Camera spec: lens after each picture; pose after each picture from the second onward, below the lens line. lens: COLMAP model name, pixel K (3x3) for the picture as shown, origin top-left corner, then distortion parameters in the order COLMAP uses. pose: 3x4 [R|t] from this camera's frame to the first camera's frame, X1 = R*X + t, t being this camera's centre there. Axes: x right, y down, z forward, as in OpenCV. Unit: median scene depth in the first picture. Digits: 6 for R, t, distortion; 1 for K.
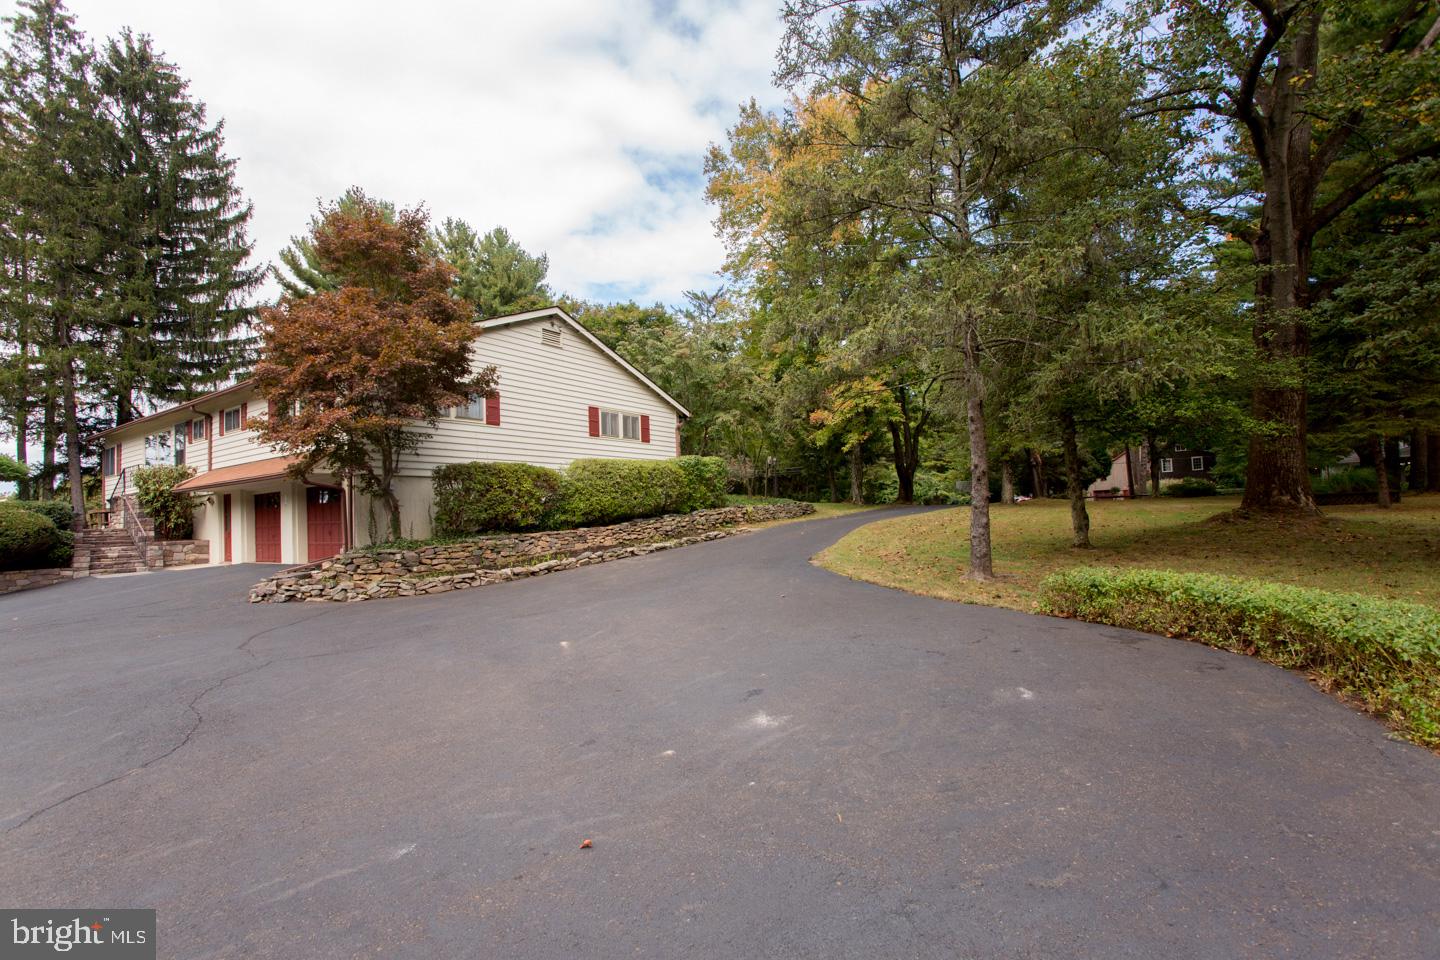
lens RADIAL K [[696.4, 0, 715.9], [0, 696.4, 487.8], [0, 0, 1]] dist [-0.072544, 0.035112]
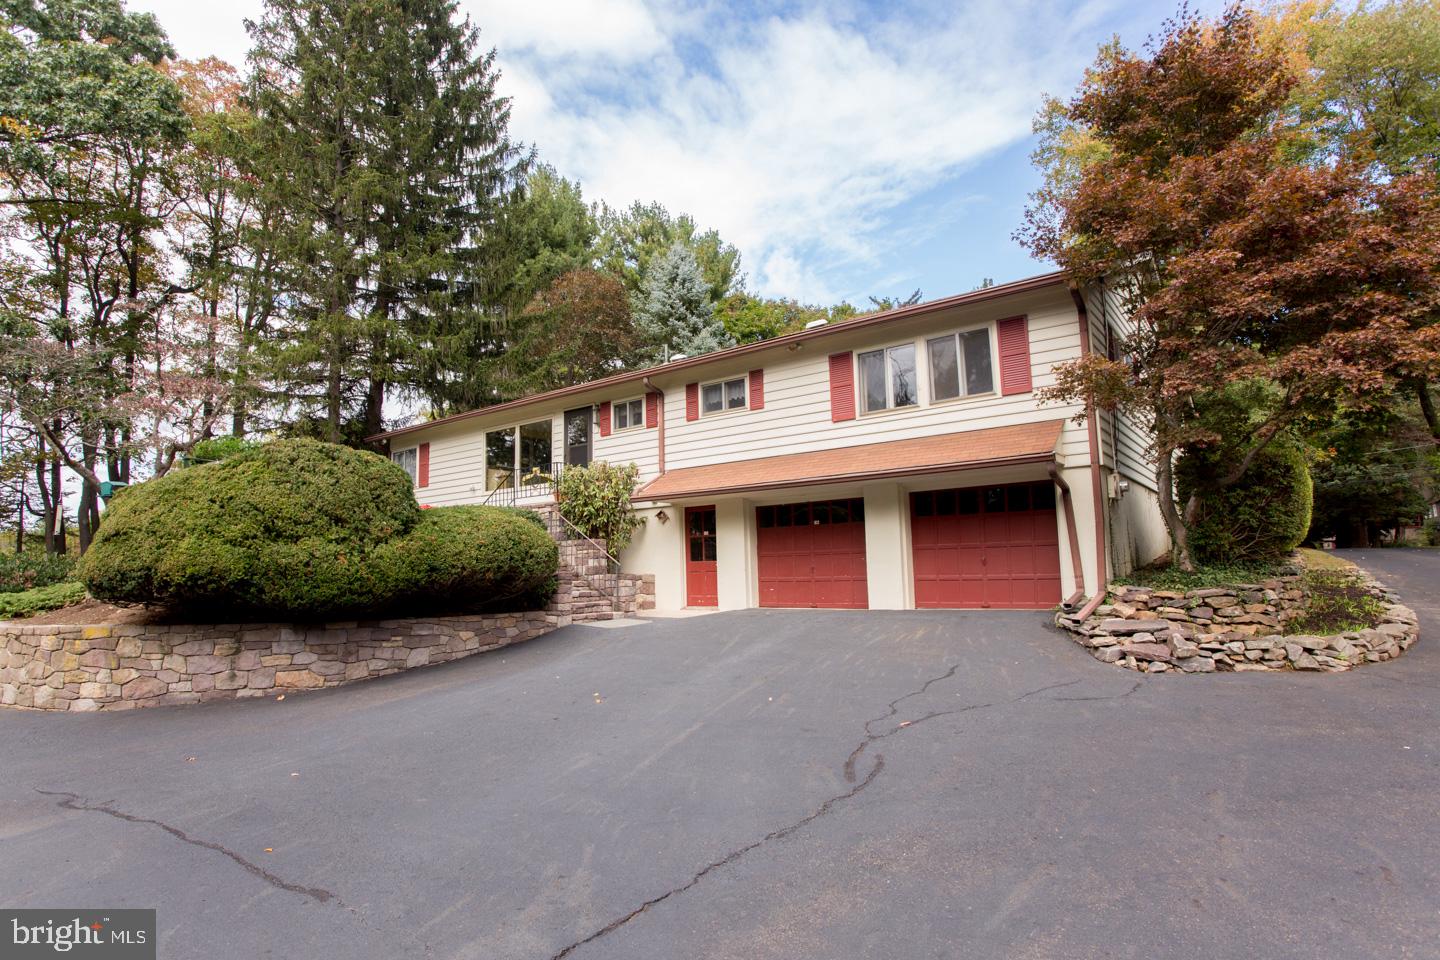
lens RADIAL K [[774.1, 0, 716.4], [0, 774.1, 504.1], [0, 0, 1]] dist [-0.080486, 0.000074]
pose [[0.998629, 0.013085, -0.050681, -0.676339], [-0.015239, 0.998987, -0.042345, 0.040306], [0.050075, 0.043059, 0.997817, 0.233708]]
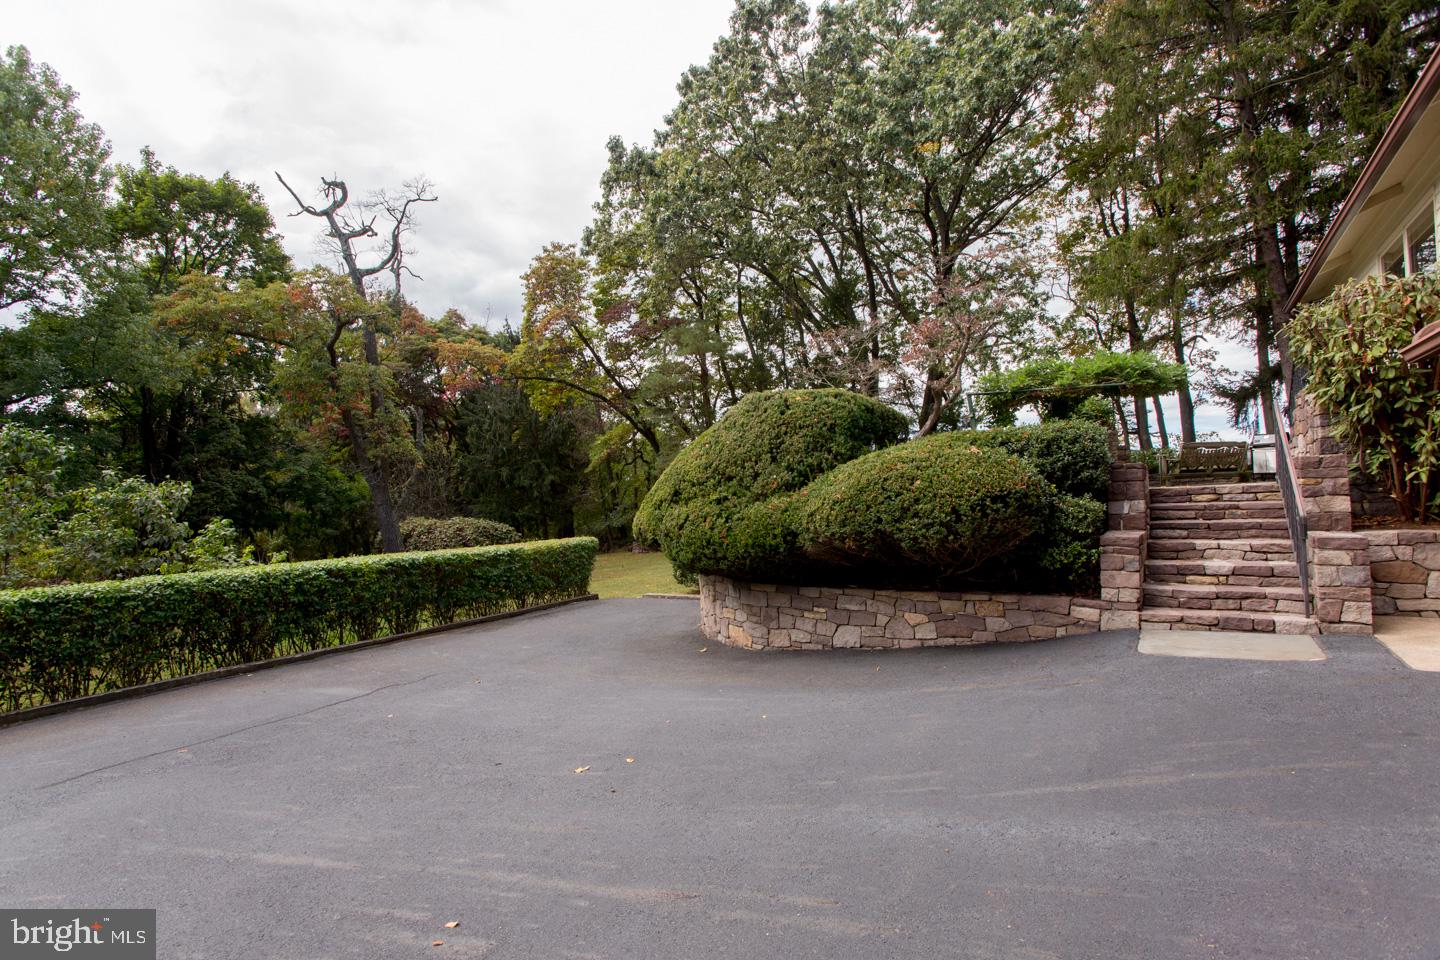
lens RADIAL K [[696.4, 0, 715.9], [0, 696.4, 487.8], [0, 0, 1]] dist [-0.072544, 0.035112]
pose [[-0.009965, 0.023243, -0.999680, -0.517835], [0.083160, 0.996286, 0.022335, 0.029239], [0.996486, -0.082911, -0.011860, 0.704891]]
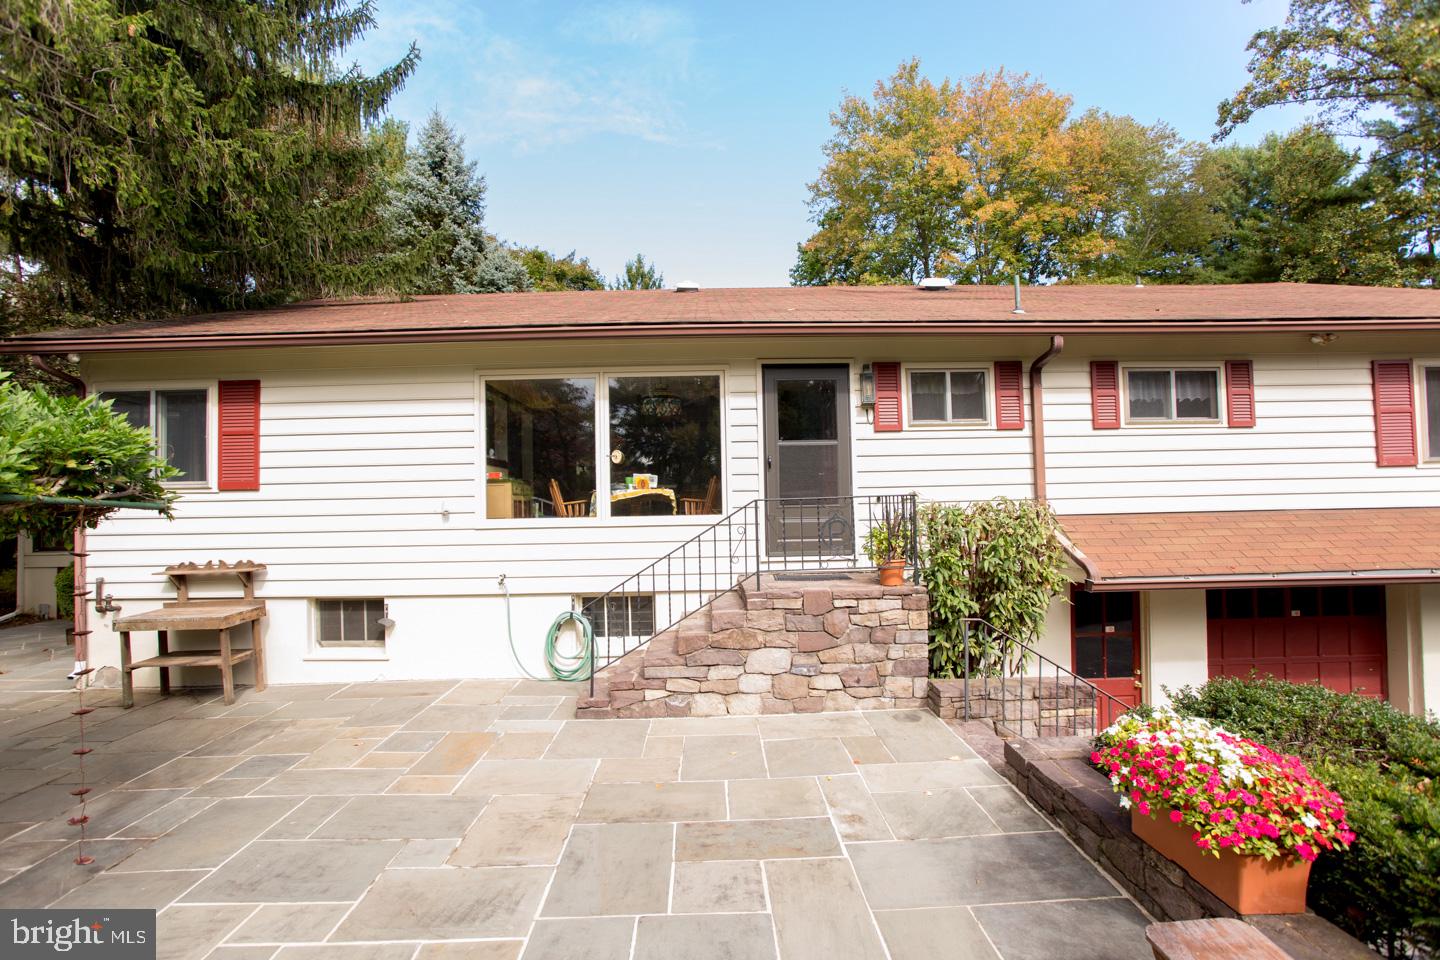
lens RADIAL K [[696.4, 0, 715.9], [0, 696.4, 487.8], [0, 0, 1]] dist [-0.072544, 0.035112]
pose [[0.818871, 0.038299, 0.572699, -1.139153], [-0.043393, 0.999047, -0.004765, -0.032945], [-0.572336, -0.020949, 0.819752, 0.824813]]
